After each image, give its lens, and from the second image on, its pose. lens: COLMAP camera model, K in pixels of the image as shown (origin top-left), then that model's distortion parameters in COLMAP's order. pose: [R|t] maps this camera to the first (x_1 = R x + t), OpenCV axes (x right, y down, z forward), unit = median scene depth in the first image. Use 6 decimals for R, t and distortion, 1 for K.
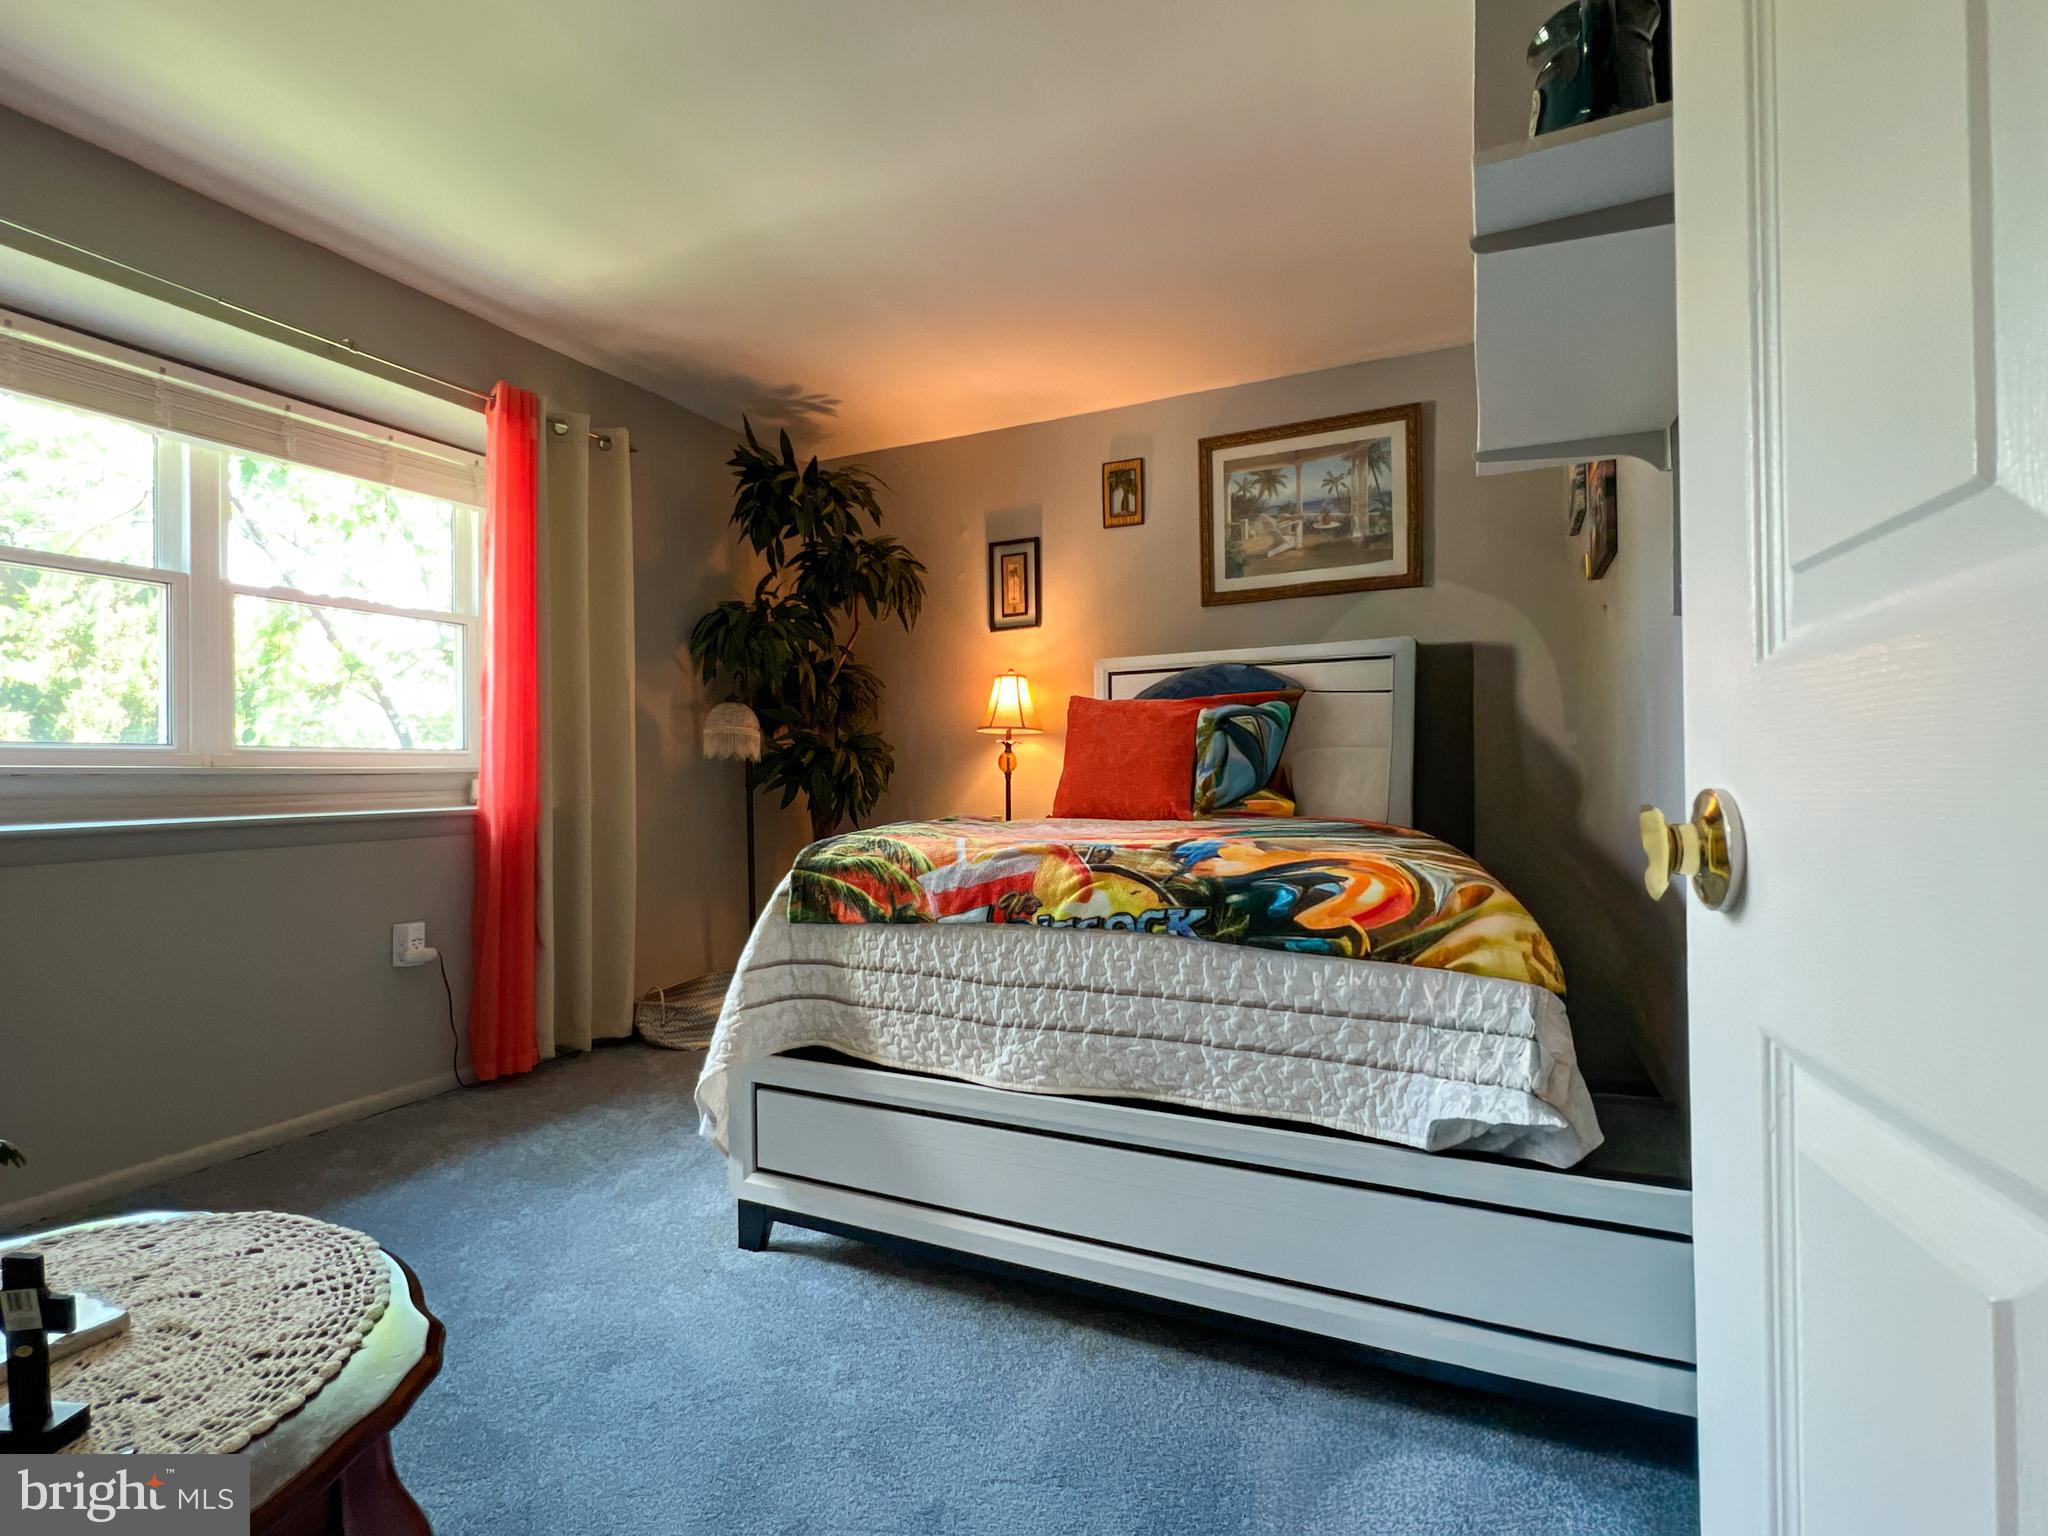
lens RADIAL K [[963.4, 0, 1027.7], [0, 963.4, 772.5], [0, 0, 1]] dist [-0.005495, 0.000646]
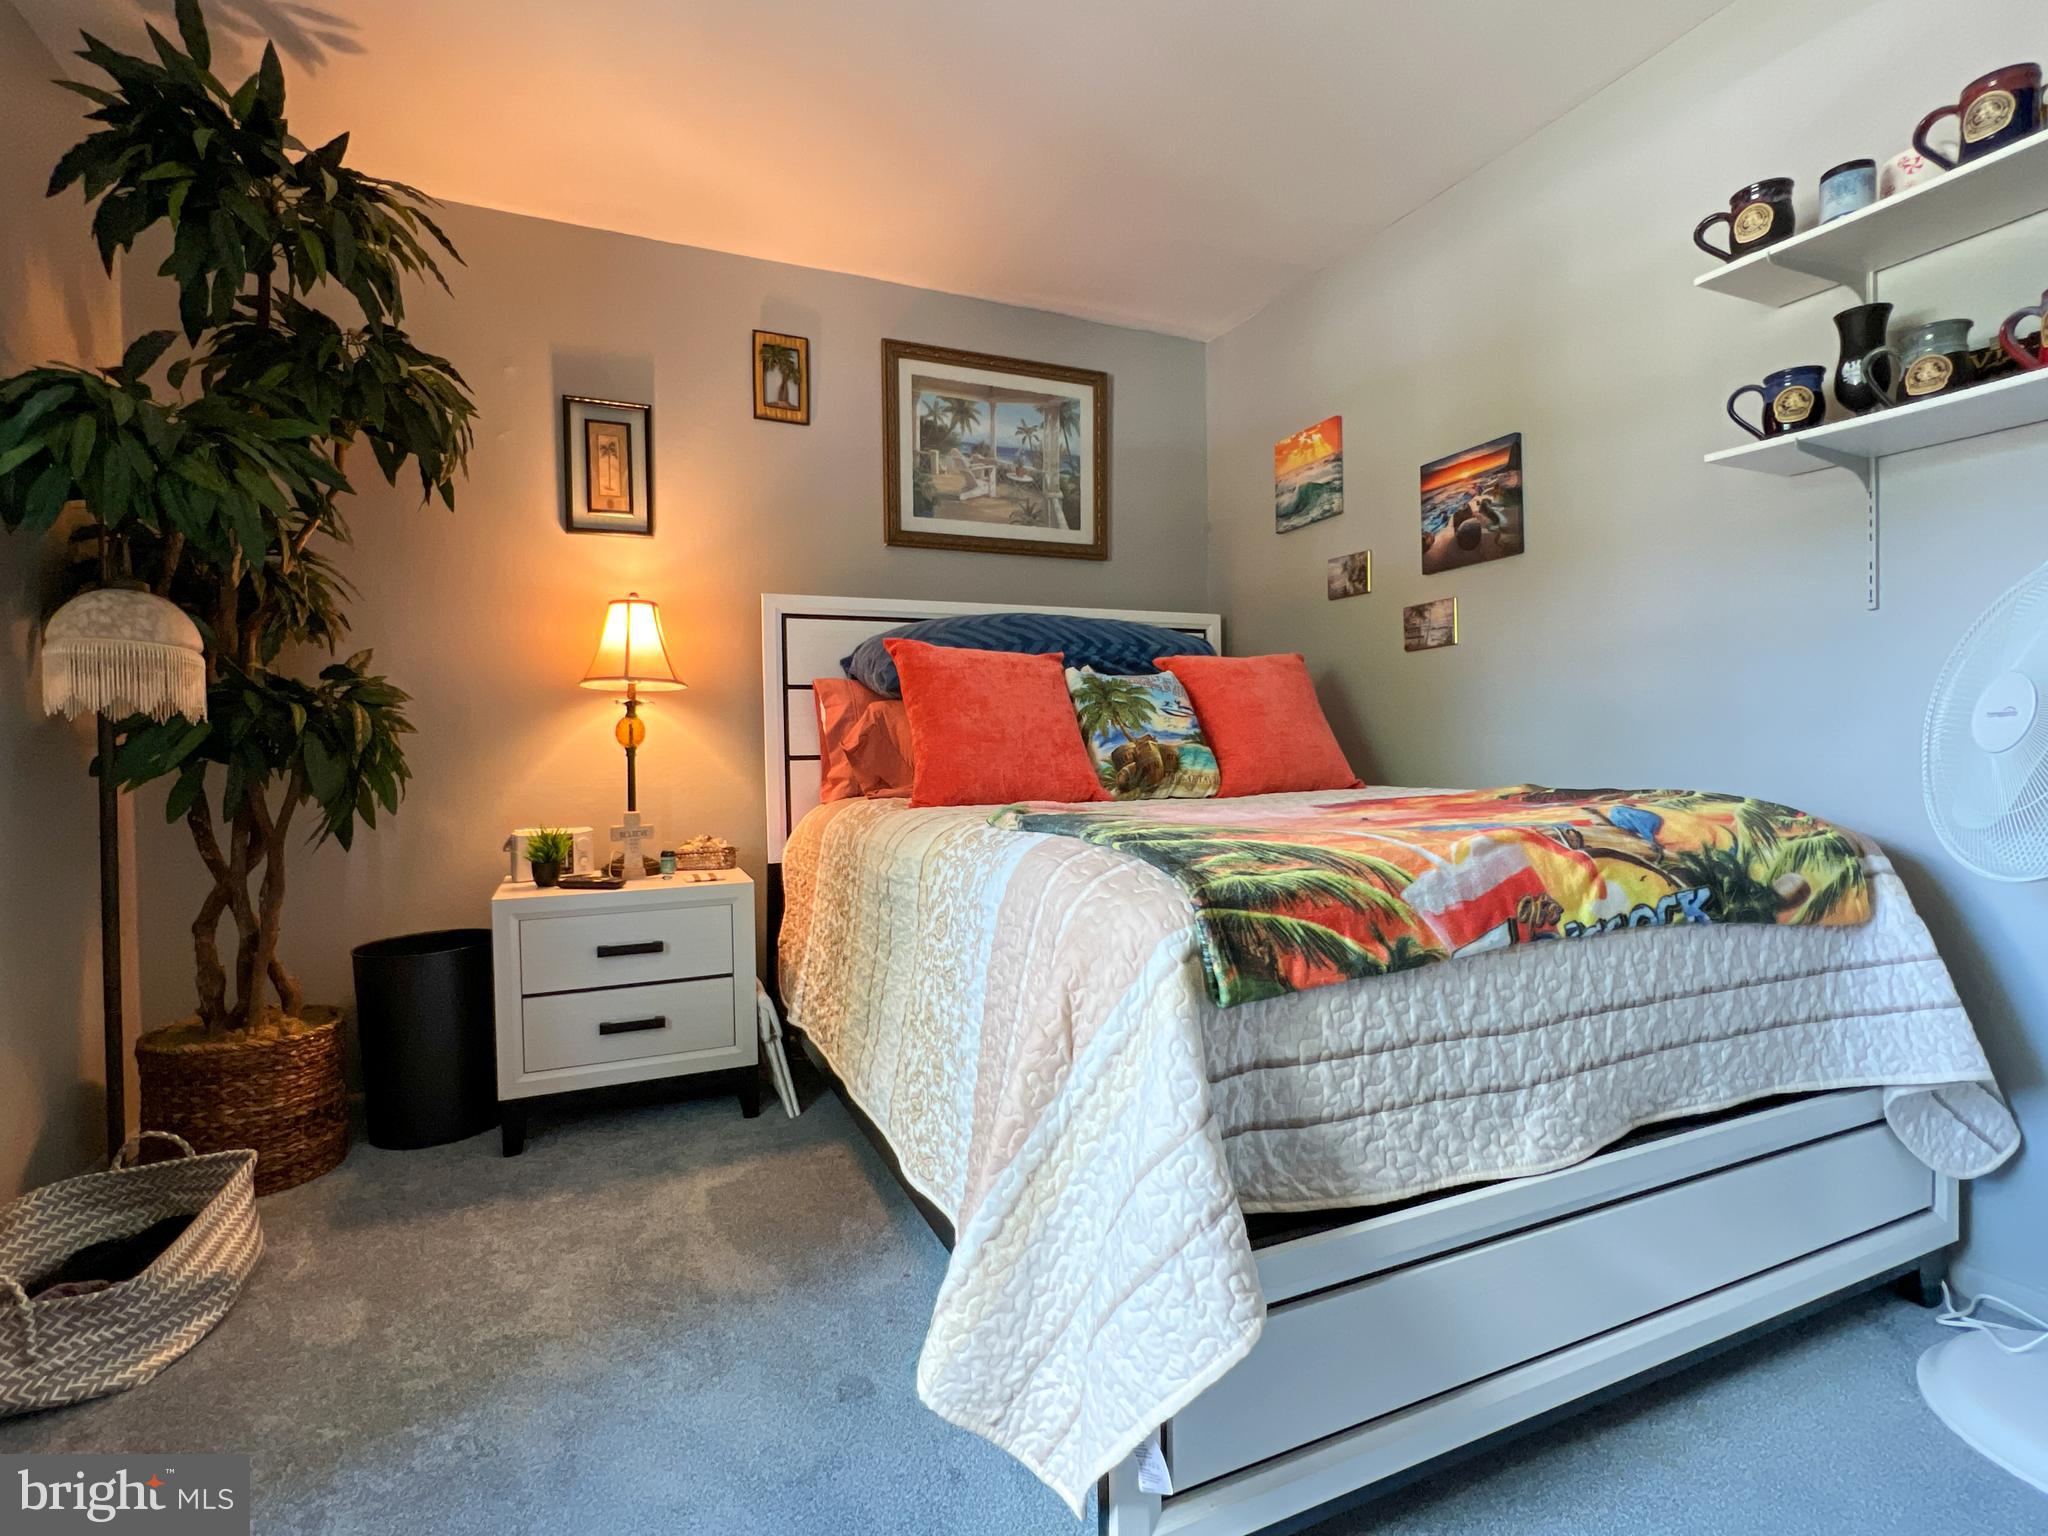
lens RADIAL K [[967.9, 0, 1024.3], [0, 967.9, 771.3], [0, 0, 1]] dist [-0.006770, 0.002820]
pose [[0.653053, -0.016949, 0.757123, -0.393682], [0.006185, 0.999836, 0.017048, 0.007384], [-0.757287, -0.006451, 0.653050, 0.397370]]
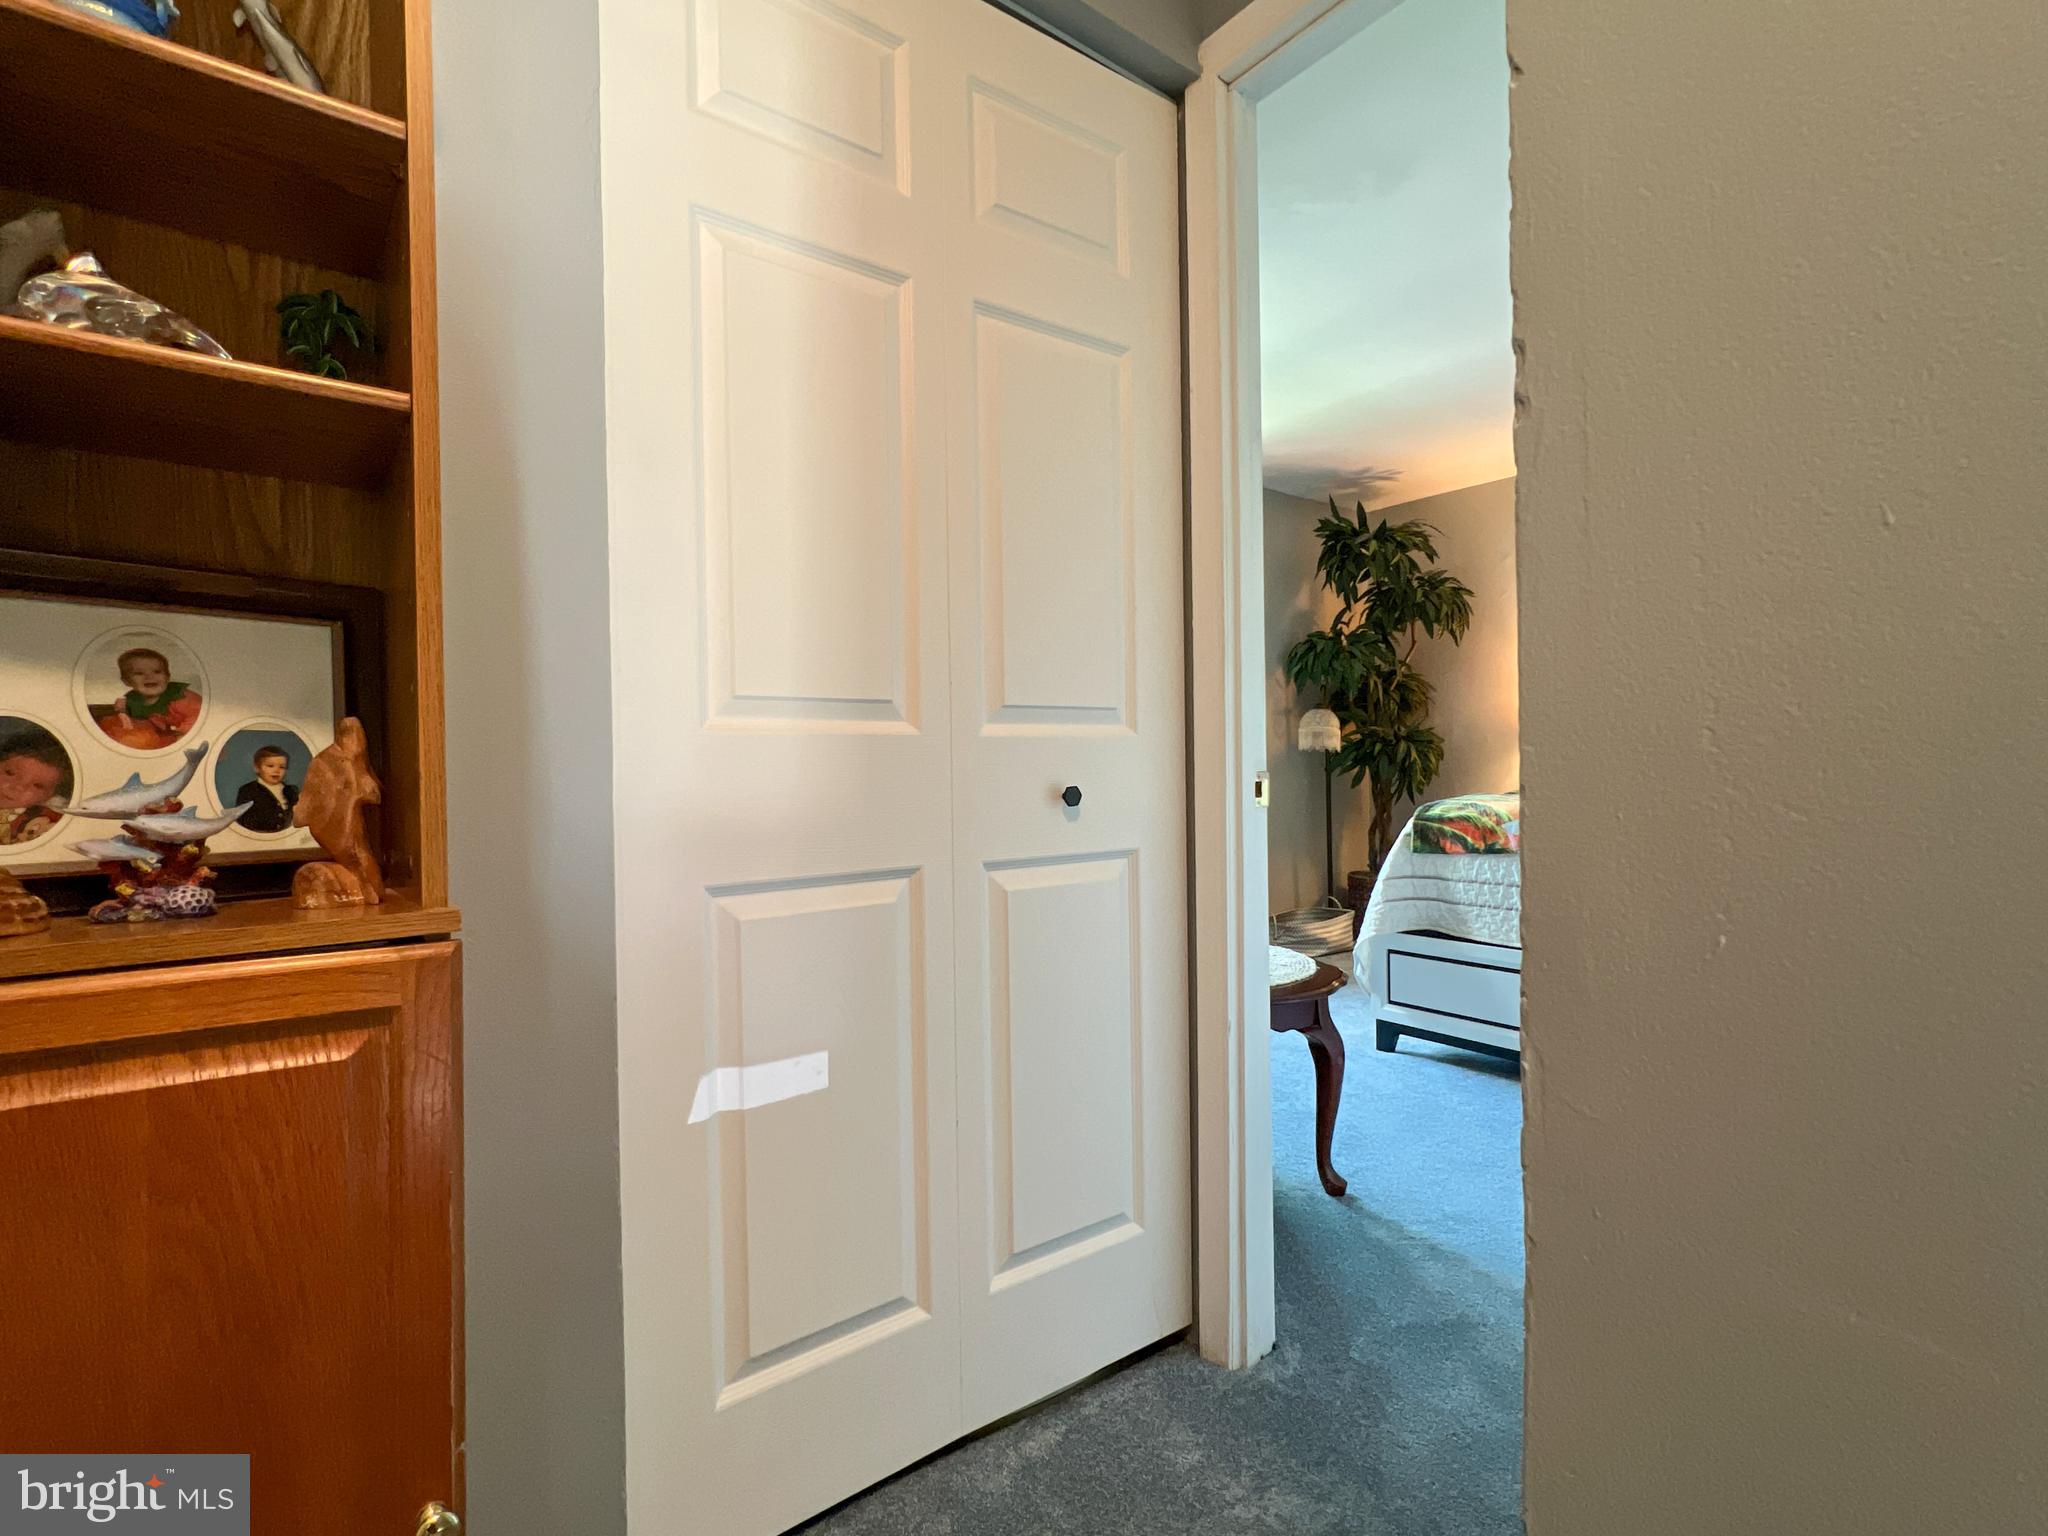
lens RADIAL K [[963.4, 0, 1027.7], [0, 963.4, 772.5], [0, 0, 1]] dist [-0.005495, 0.000646]
pose [[0.878603, 0.001127, -0.477552, -0.022352], [0.005079, 0.999919, 0.011705, -0.000878], [0.477527, -0.012709, 0.878525, -0.403119]]
